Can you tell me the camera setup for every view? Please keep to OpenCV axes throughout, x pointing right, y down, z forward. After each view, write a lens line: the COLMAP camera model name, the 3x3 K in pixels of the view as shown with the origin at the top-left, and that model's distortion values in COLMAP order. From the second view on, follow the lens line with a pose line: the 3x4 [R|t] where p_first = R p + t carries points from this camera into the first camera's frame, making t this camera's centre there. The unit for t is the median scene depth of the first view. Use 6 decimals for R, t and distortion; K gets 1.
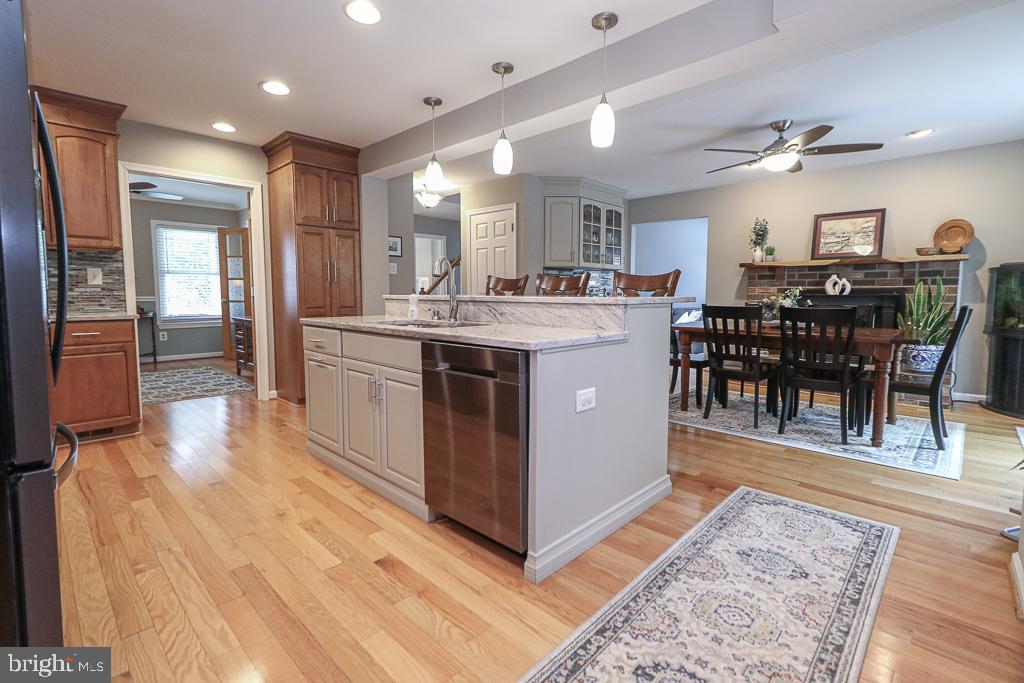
lens RADIAL K [[473.1, 0, 524.6], [0, 473.1, 323.9], [0, 0, 1]] dist [-0.000789, -0.000254]
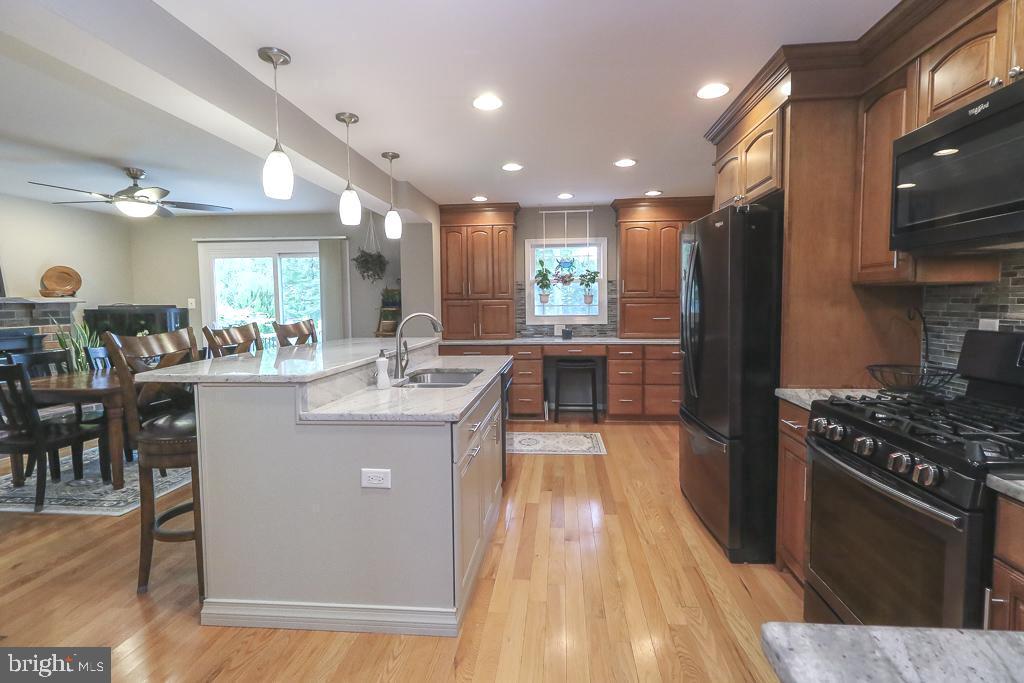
lens RADIAL K [[476.0, 0, 521.0], [0, 476.0, 331.7], [0, 0, 1]] dist [-0.001126, -0.000590]
pose [[-0.622024, -0.042290, 0.781855, -0.583306], [0.062118, 0.992728, 0.103116, -0.101781], [-0.780530, 0.112708, -0.614873, 0.764842]]
